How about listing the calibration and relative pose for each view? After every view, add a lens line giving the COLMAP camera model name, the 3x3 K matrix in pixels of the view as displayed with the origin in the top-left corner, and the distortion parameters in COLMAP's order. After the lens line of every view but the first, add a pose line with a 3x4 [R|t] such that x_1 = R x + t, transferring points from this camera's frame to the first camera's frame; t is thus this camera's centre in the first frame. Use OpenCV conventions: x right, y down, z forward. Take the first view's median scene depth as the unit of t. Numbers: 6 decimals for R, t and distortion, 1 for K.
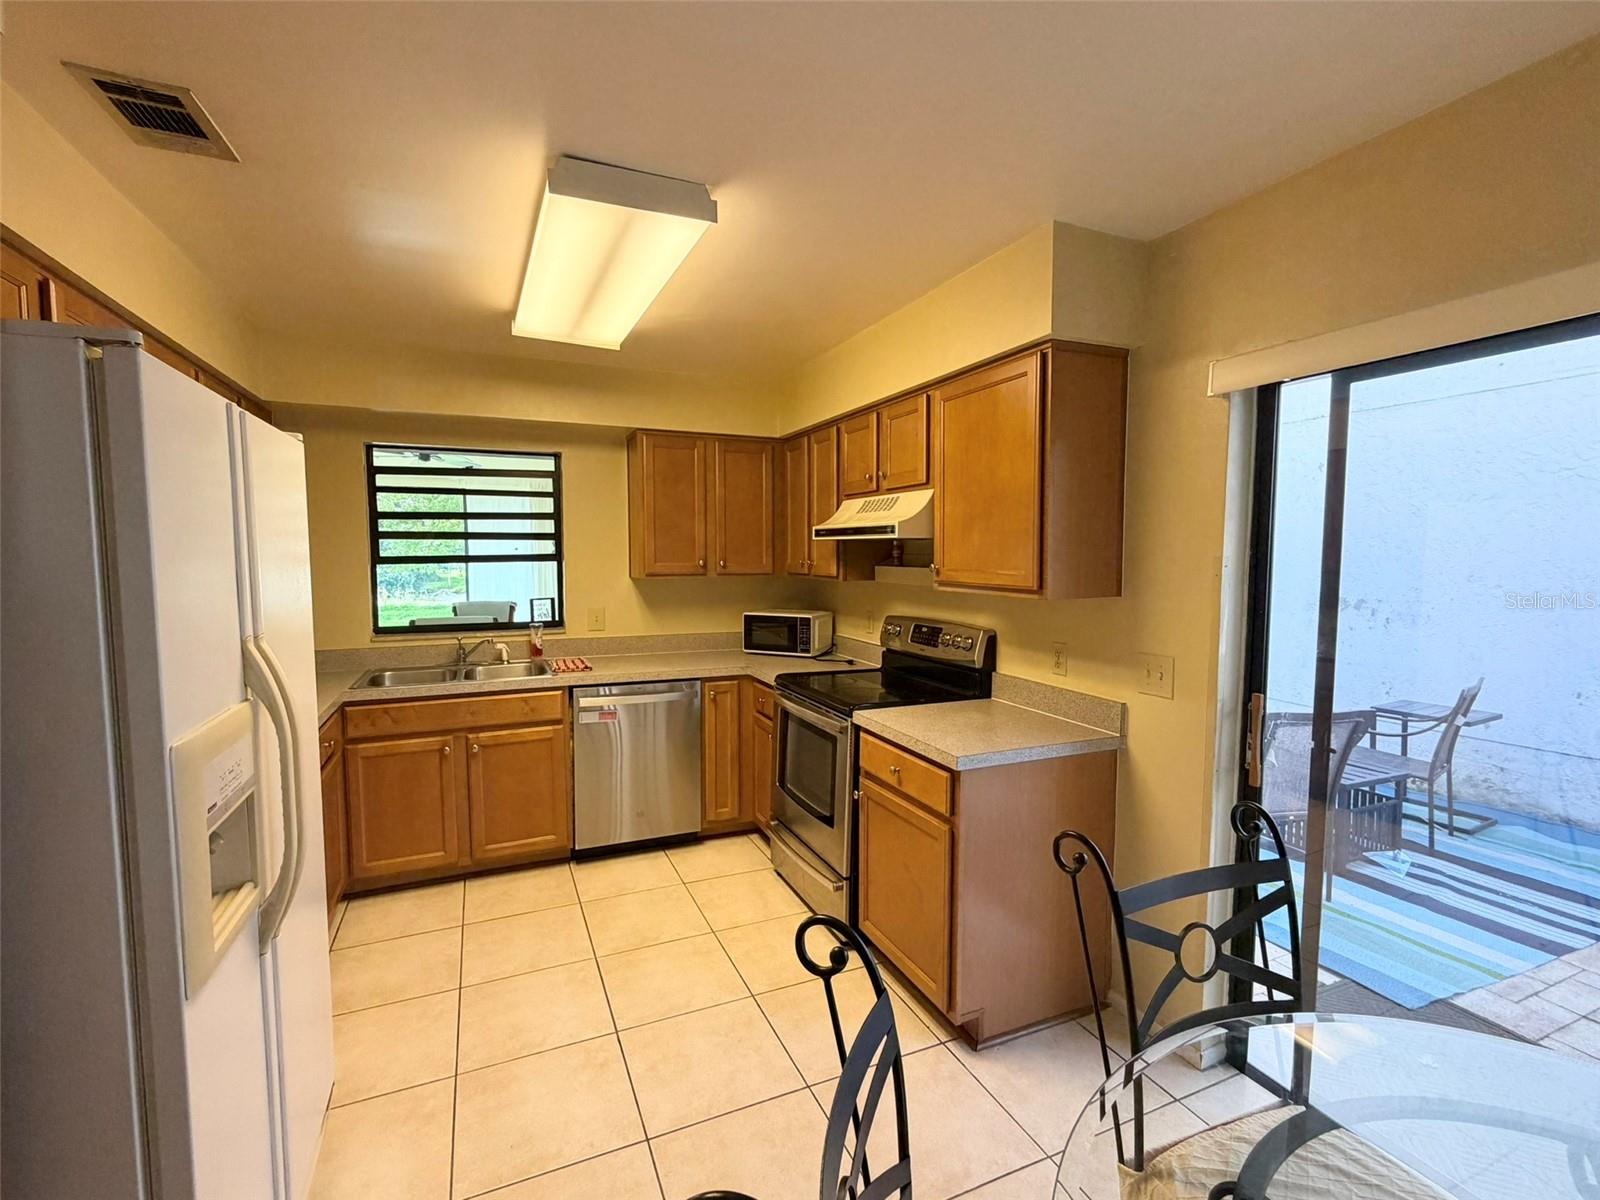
lens RADIAL K [[717.6, 0, 802.3], [0, 717.6, 601.0], [0, 0, 1]] dist [-0.001759, -0.000562]
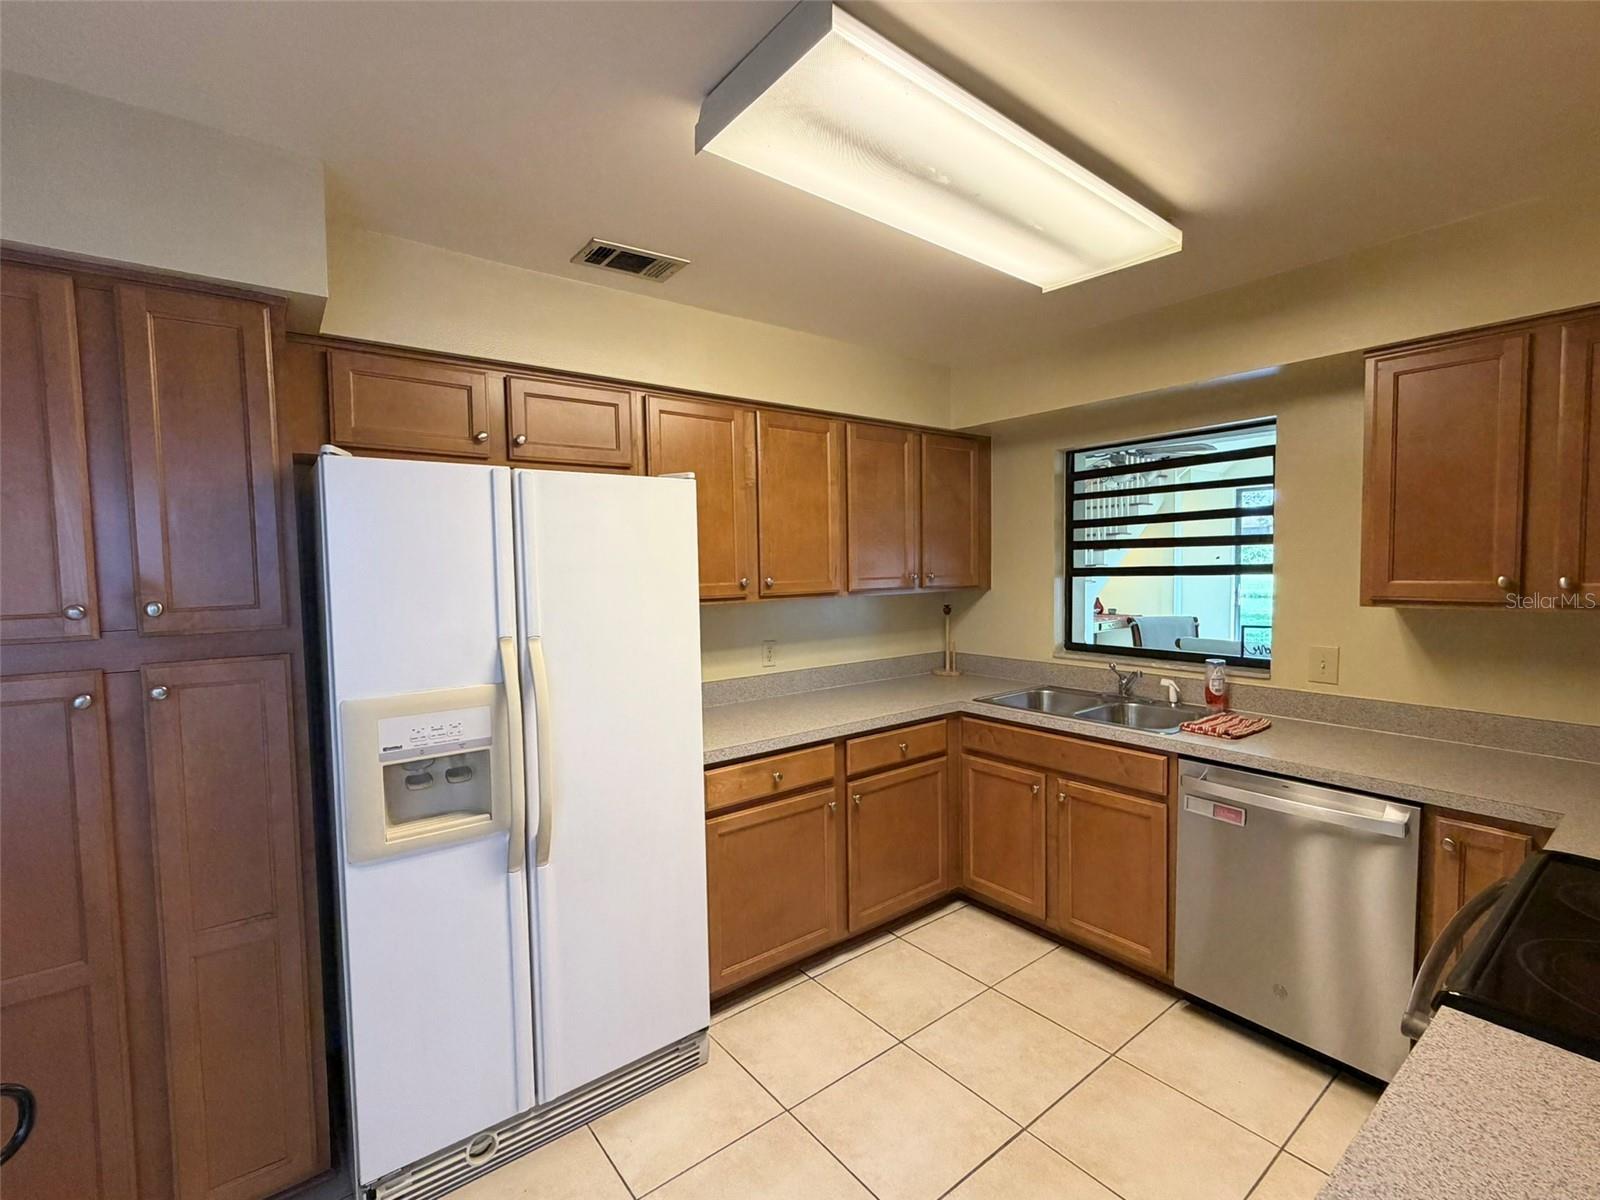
lens RADIAL K [[717.6, 0, 802.6], [0, 717.6, 603.1], [0, 0, 1]] dist [-0.001759, -0.000562]
pose [[0.244475, 0.051916, -0.968265, 0.240798], [-0.050060, 0.997910, 0.040865, -0.036617], [0.968363, 0.038481, 0.246563, 0.425543]]
